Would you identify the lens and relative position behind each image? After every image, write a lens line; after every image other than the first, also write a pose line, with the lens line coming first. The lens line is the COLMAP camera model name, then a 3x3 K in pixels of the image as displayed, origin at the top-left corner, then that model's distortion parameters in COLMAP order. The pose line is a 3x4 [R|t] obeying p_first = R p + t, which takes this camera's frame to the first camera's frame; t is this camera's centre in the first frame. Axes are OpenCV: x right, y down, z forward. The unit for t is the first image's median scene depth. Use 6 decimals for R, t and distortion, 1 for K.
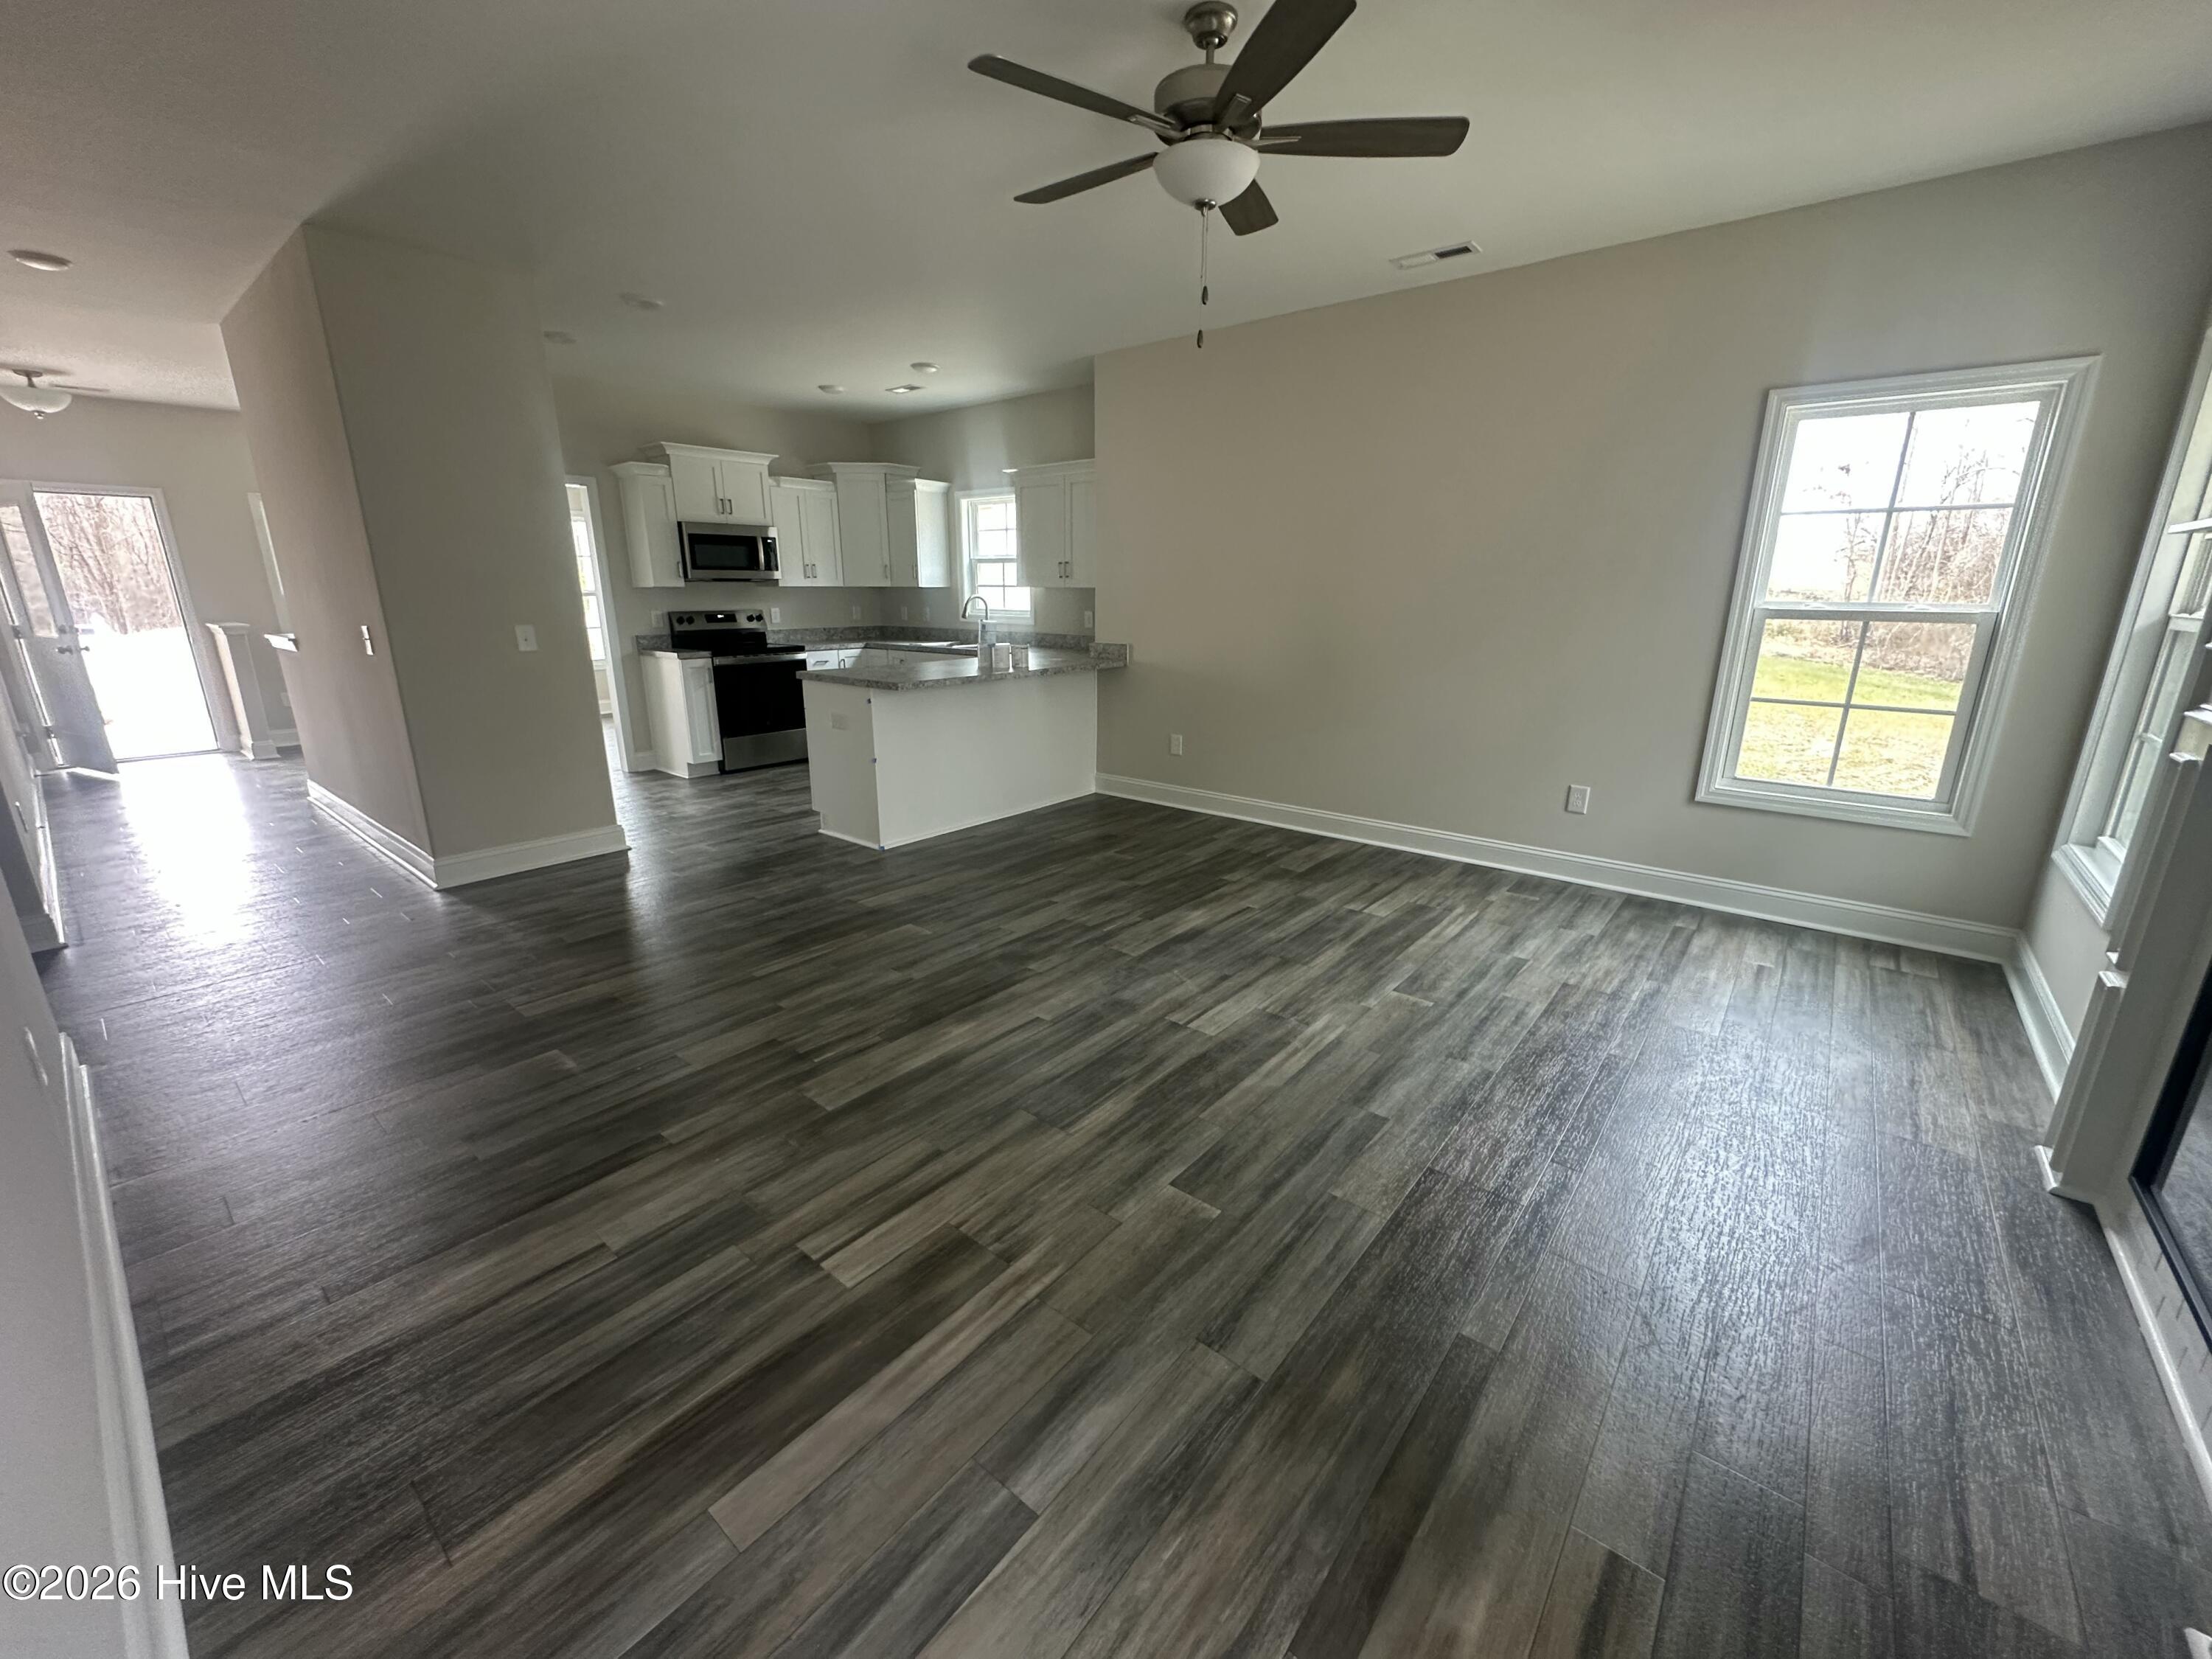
lens RADIAL K [[881.0, 0, 1106.0], [0, 881.0, 829.5], [0, 0, 1]] dist [-0.000938, -0.000257]
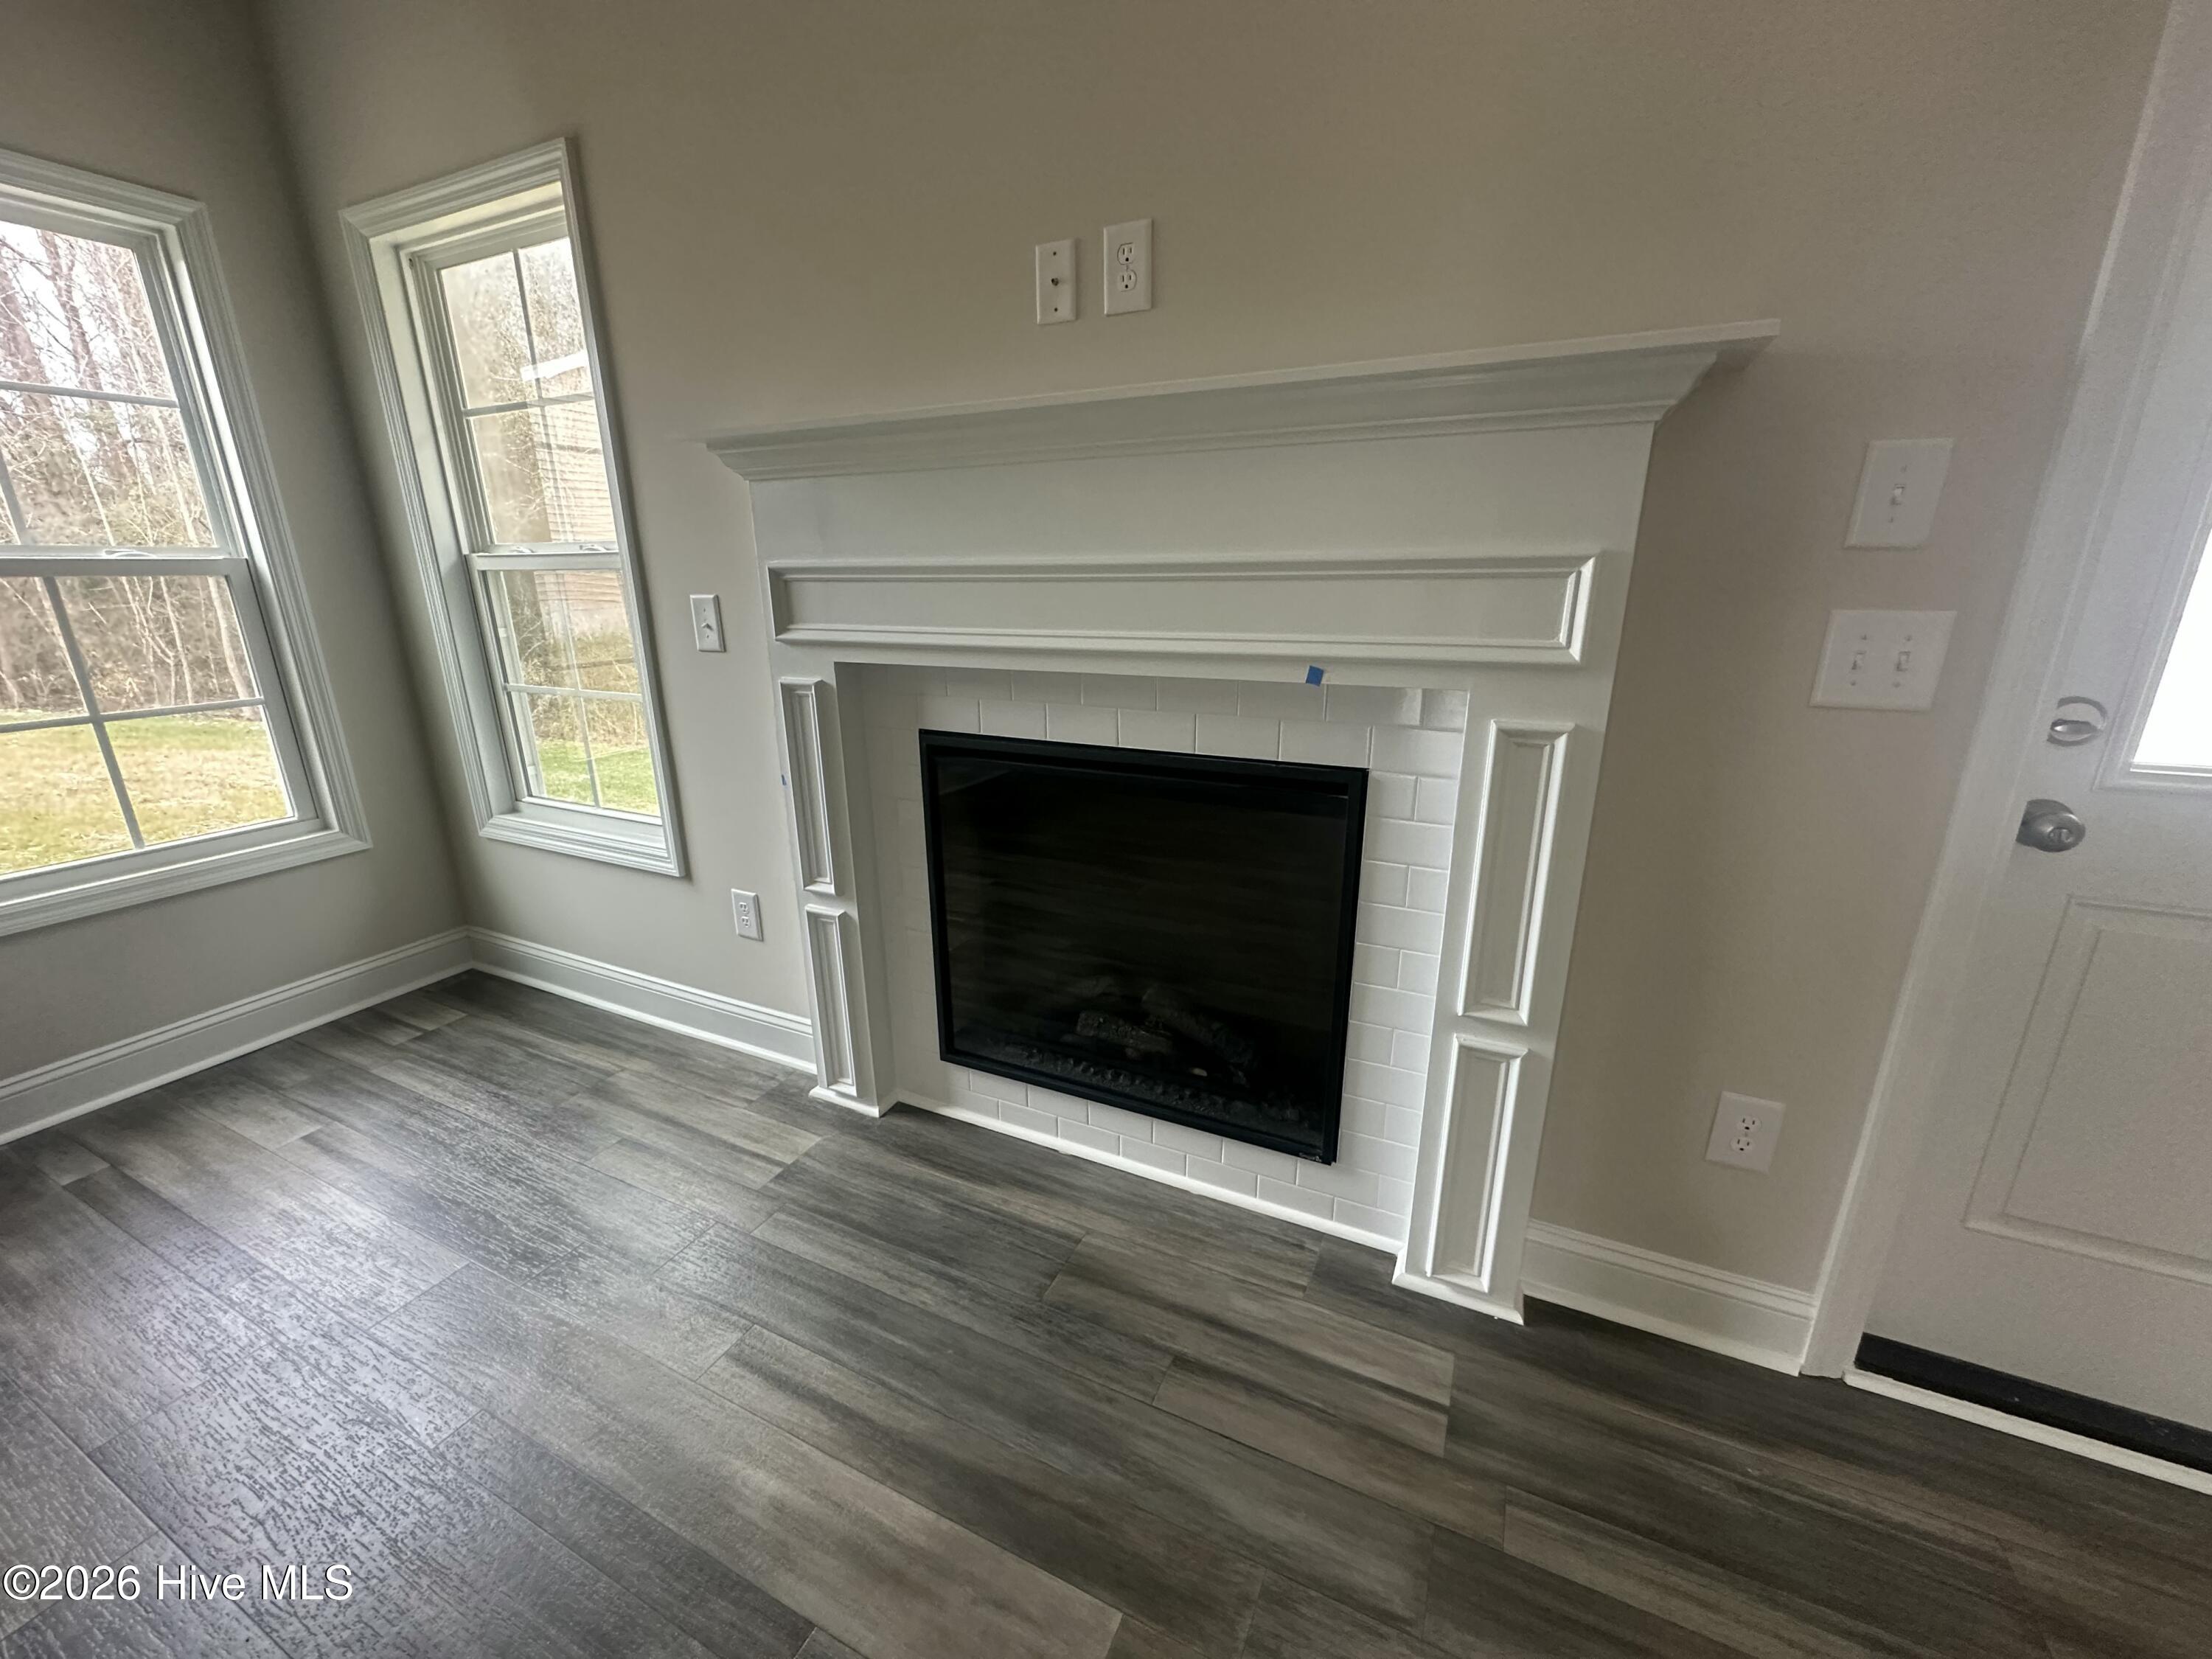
lens RADIAL K [[881.0, 0, 1106.0], [0, 881.0, 829.5], [0, 0, 1]] dist [-0.000938, -0.000257]
pose [[-0.236502, -0.283750, 0.929275, 0.111783], [0.263335, 0.901893, 0.342408, -0.111818], [-0.935266, 0.325691, -0.138578, 0.536580]]
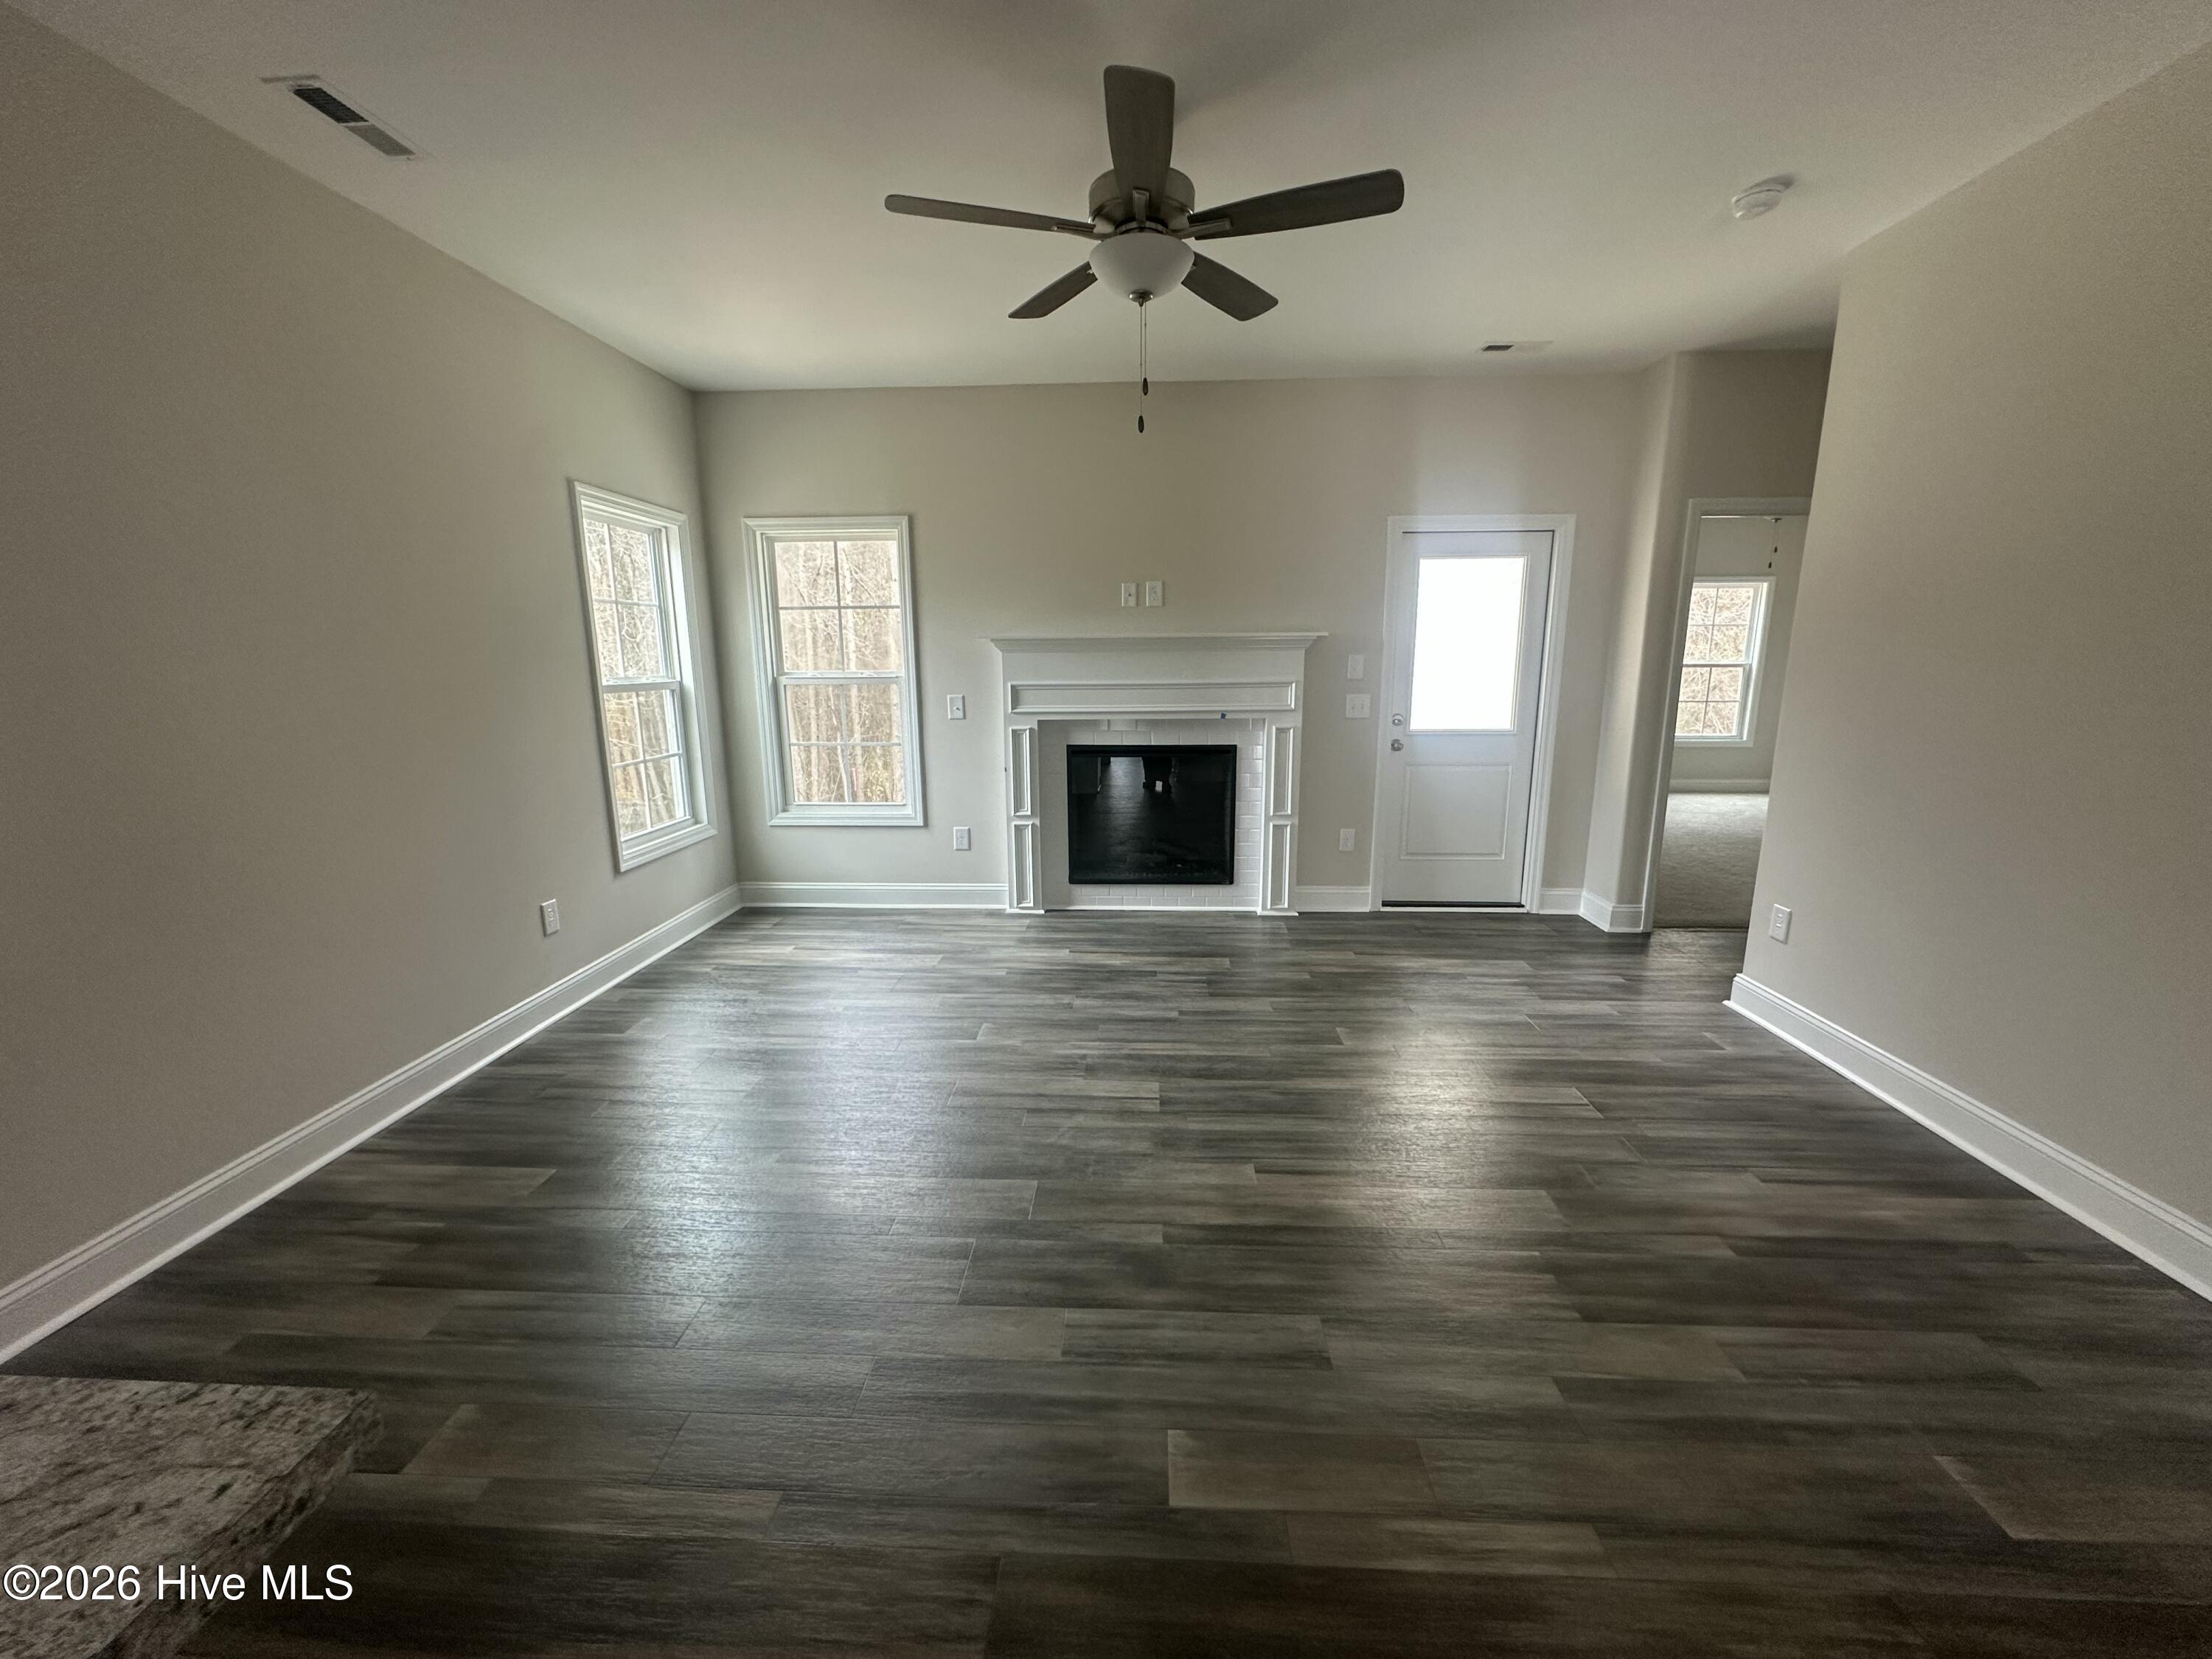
lens RADIAL K [[881.0, 0, 1106.0], [0, 881.0, 829.5], [0, 0, 1]] dist [-0.000938, -0.000257]
pose [[-0.598553, -0.155394, 0.785867, -0.574982], [0.215352, 0.913681, 0.344690, -0.388776], [-0.771594, 0.375553, -0.513422, 1.360184]]
